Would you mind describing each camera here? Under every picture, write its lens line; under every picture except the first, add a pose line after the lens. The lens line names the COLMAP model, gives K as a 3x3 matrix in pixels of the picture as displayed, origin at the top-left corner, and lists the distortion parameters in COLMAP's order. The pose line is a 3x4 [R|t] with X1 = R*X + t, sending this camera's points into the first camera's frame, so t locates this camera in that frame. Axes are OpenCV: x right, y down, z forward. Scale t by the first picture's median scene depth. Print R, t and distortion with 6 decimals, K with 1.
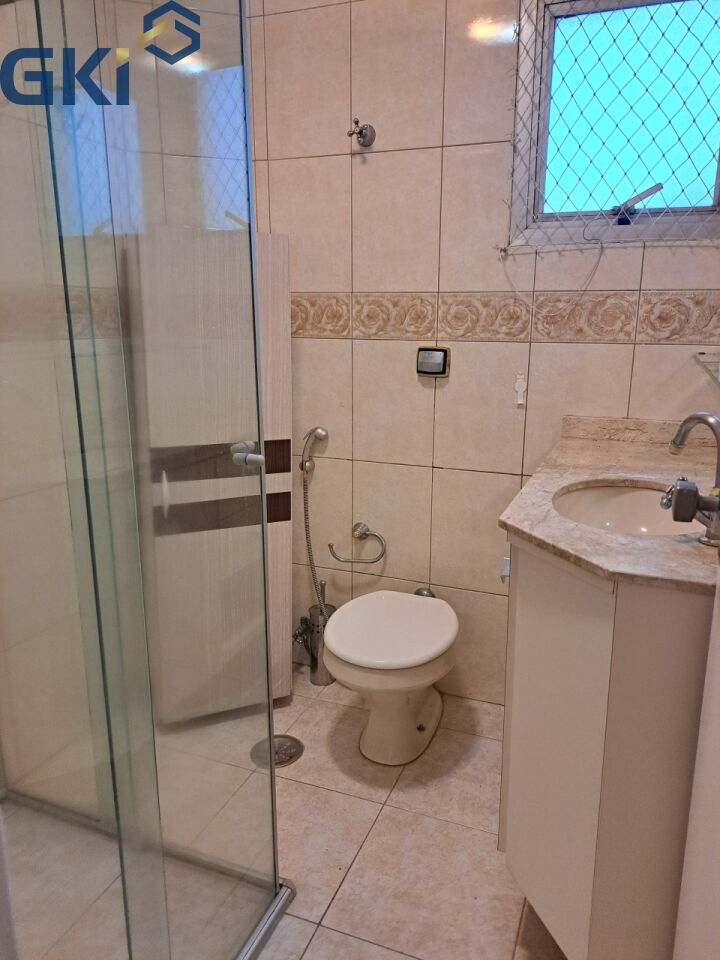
lens RADIAL K [[694.1, 0, 364.4], [0, 694.1, 484.3], [0, 0, 1]] dist [0.093829, -0.102492]
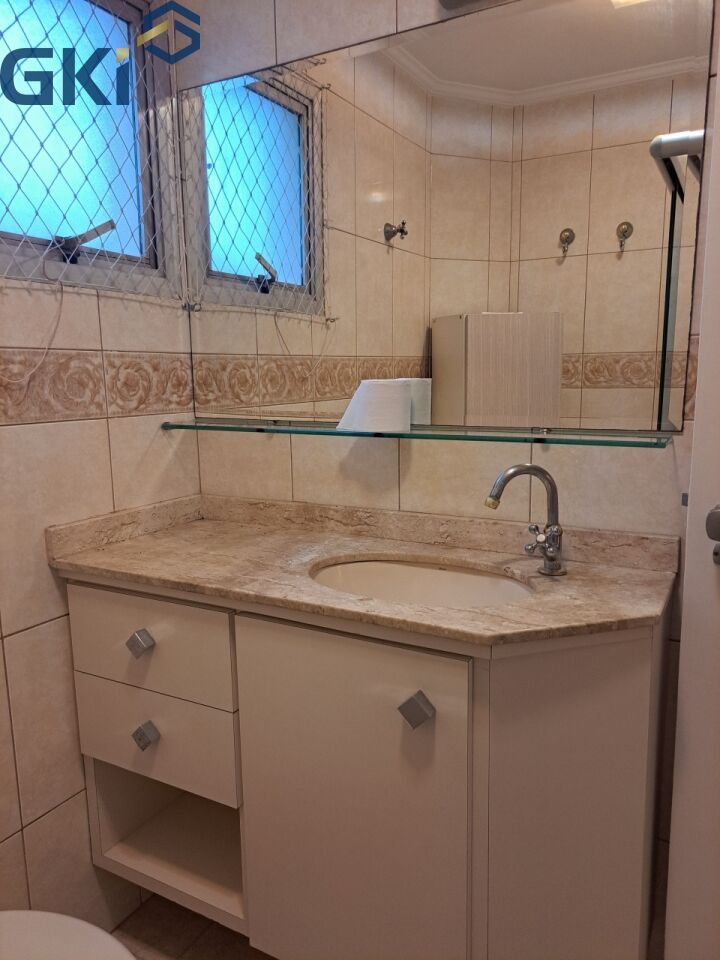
lens RADIAL K [[694.1, 0, 364.4], [0, 694.1, 484.3], [0, 0, 1]] dist [0.093829, -0.102492]
pose [[0.126709, -0.165118, 0.978101, -0.361373], [0.255856, 0.958123, 0.128600, -0.161033], [-0.958375, 0.233958, 0.163649, 0.636933]]
